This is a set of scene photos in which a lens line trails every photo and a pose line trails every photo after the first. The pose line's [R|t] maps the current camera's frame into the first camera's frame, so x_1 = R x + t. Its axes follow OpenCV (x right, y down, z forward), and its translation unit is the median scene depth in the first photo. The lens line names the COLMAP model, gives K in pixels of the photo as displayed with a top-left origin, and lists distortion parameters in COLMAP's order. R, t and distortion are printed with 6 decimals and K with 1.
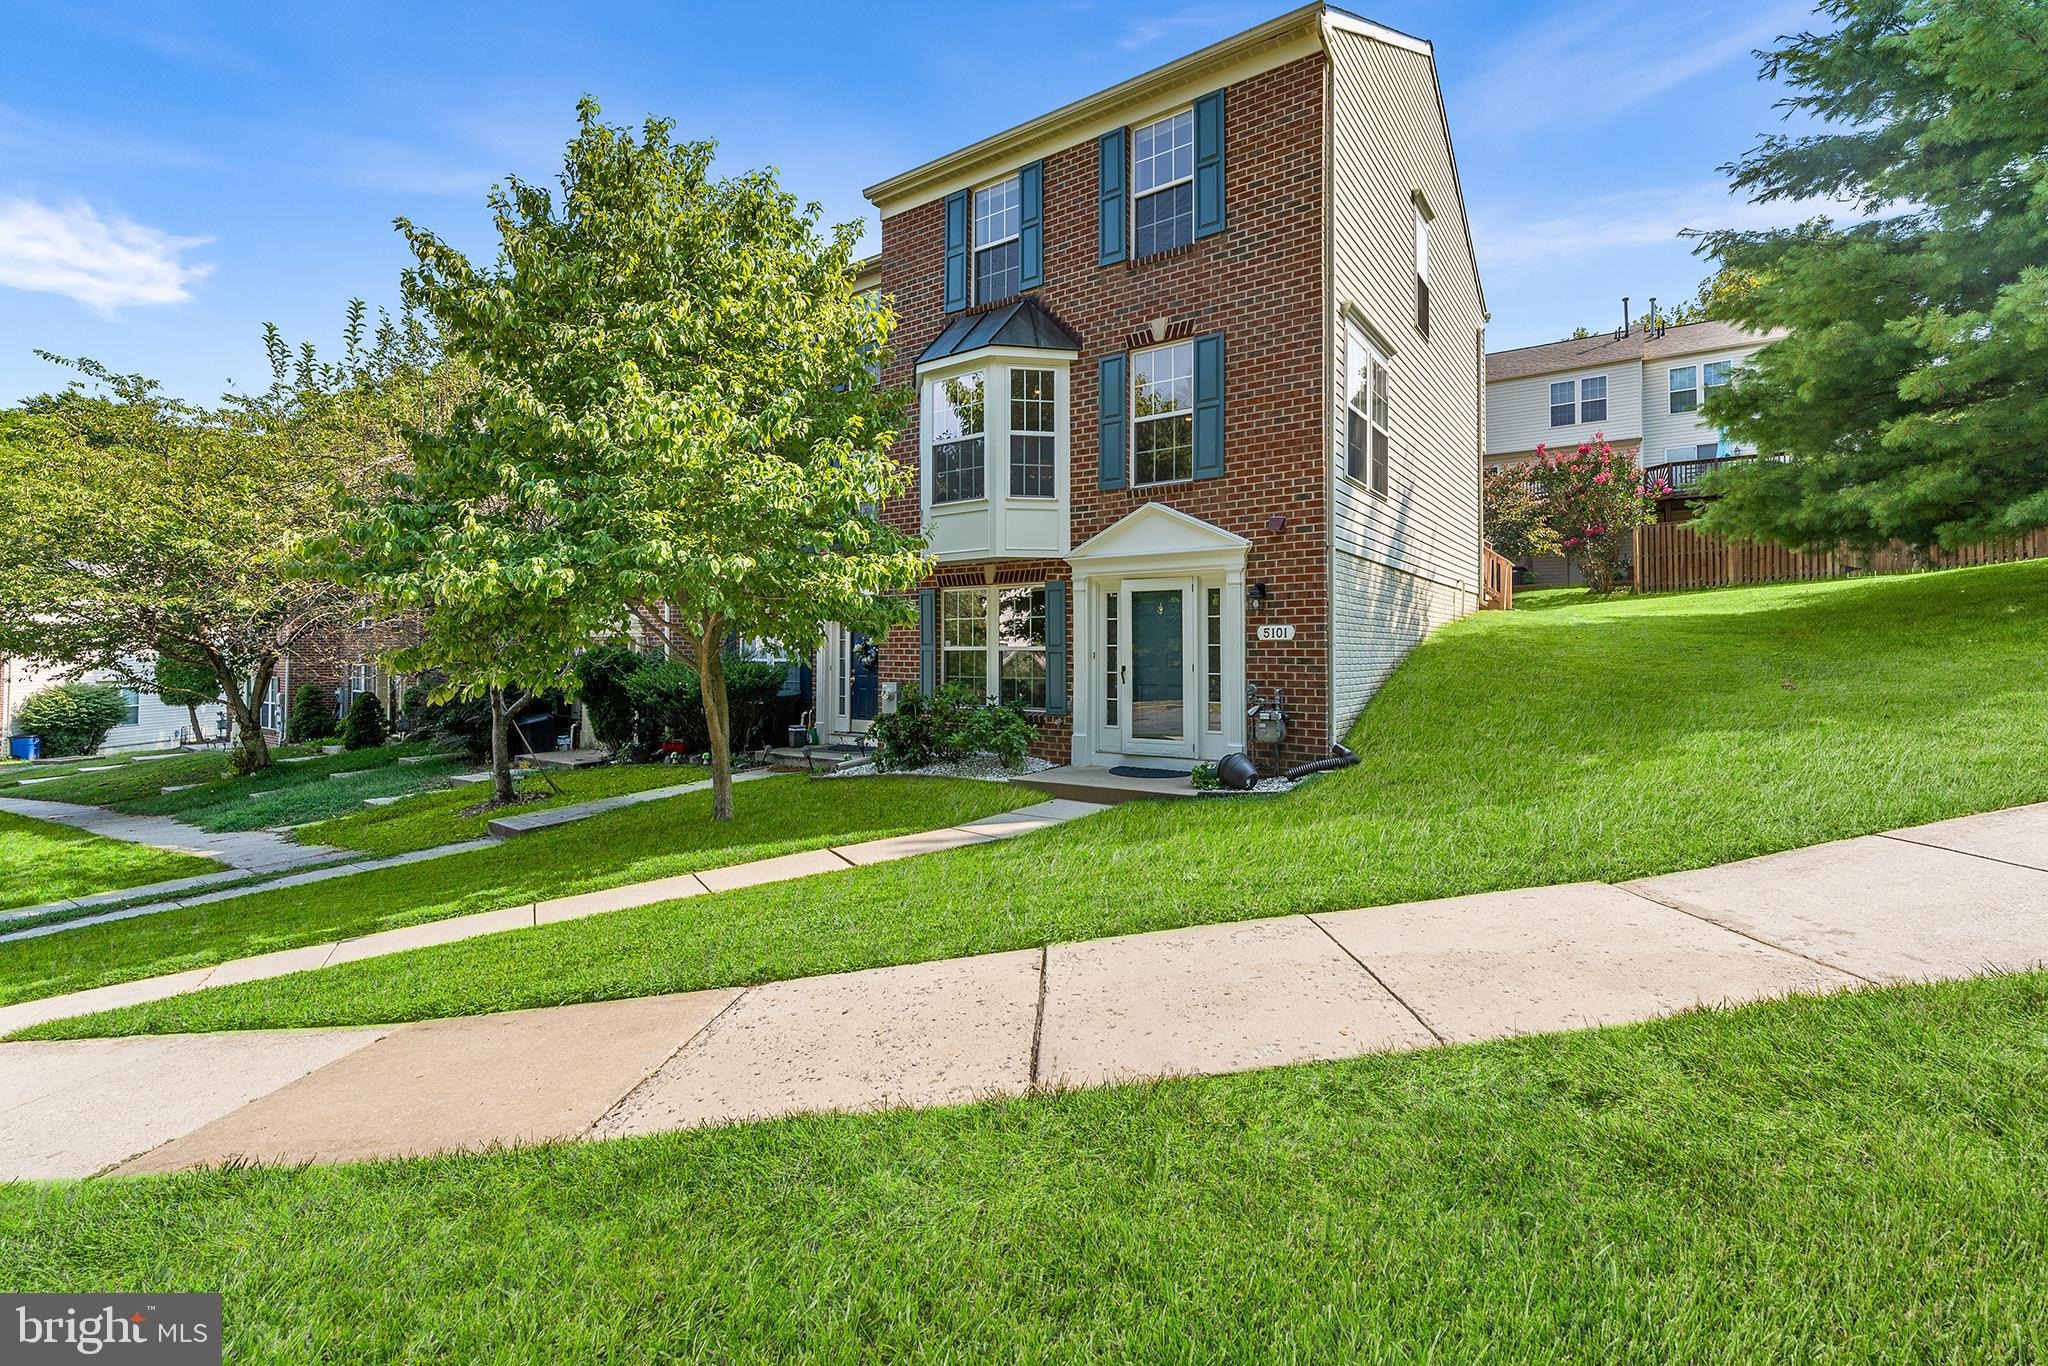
lens RADIAL K [[871.6, 0, 1016.9], [0, 871.6, 663.7], [0, 0, 1]] dist [0.000890, -0.001682]
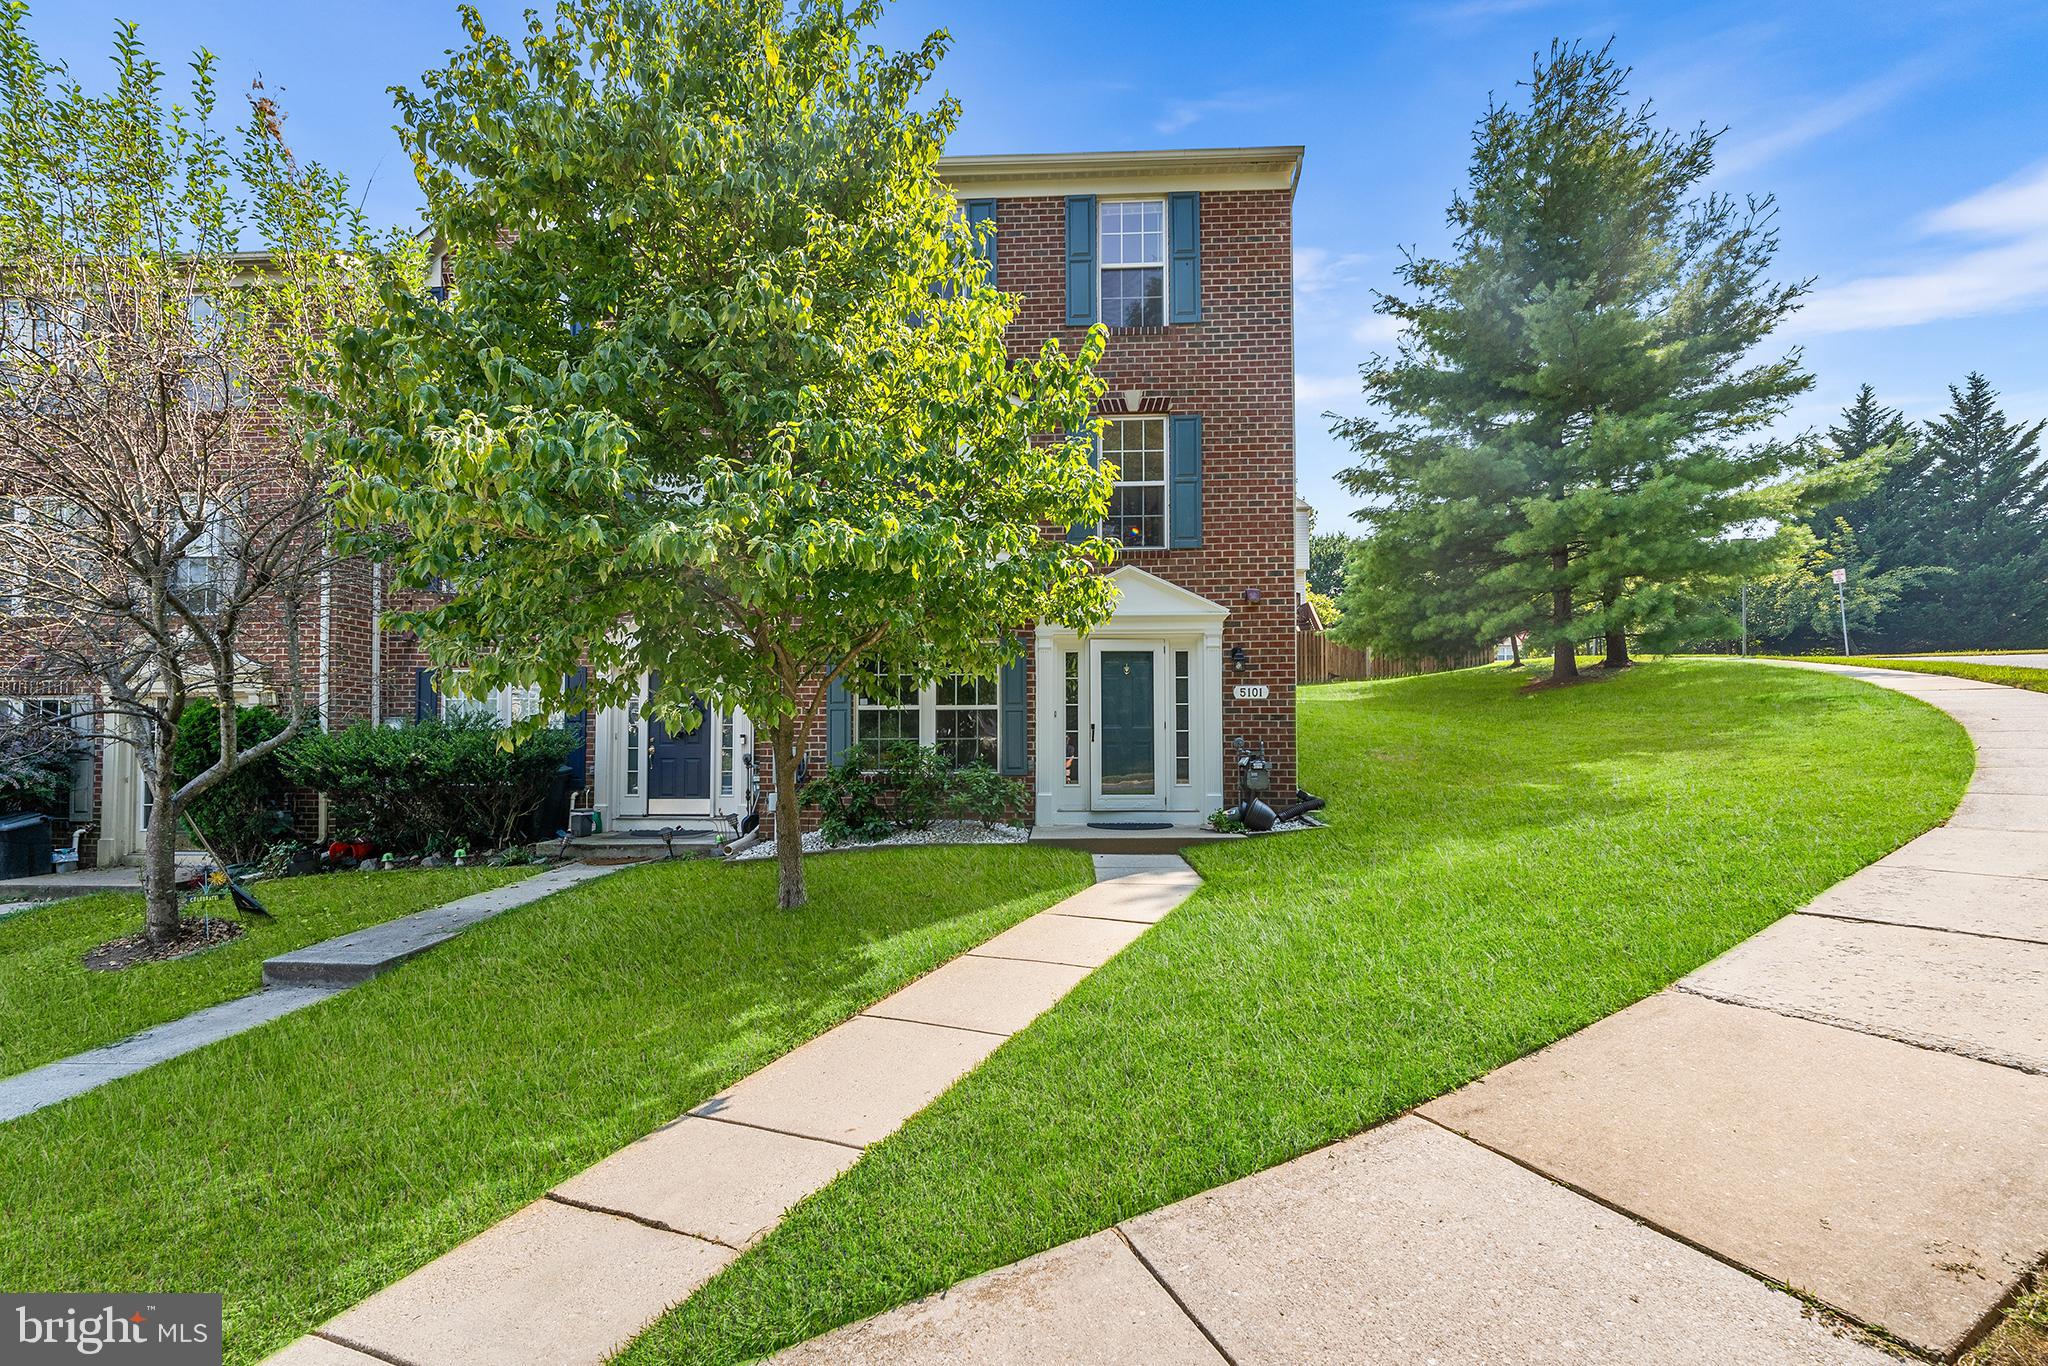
lens RADIAL K [[871.6, 0, 955.1], [0, 871.6, 756.4], [0, 0, 1]] dist [0.000890, -0.001682]
pose [[0.846353, -0.002461, 0.532617, -0.601419], [0.007664, 0.999942, -0.007557, 0.050563], [-0.532567, 0.010478, 0.846323, 0.247518]]
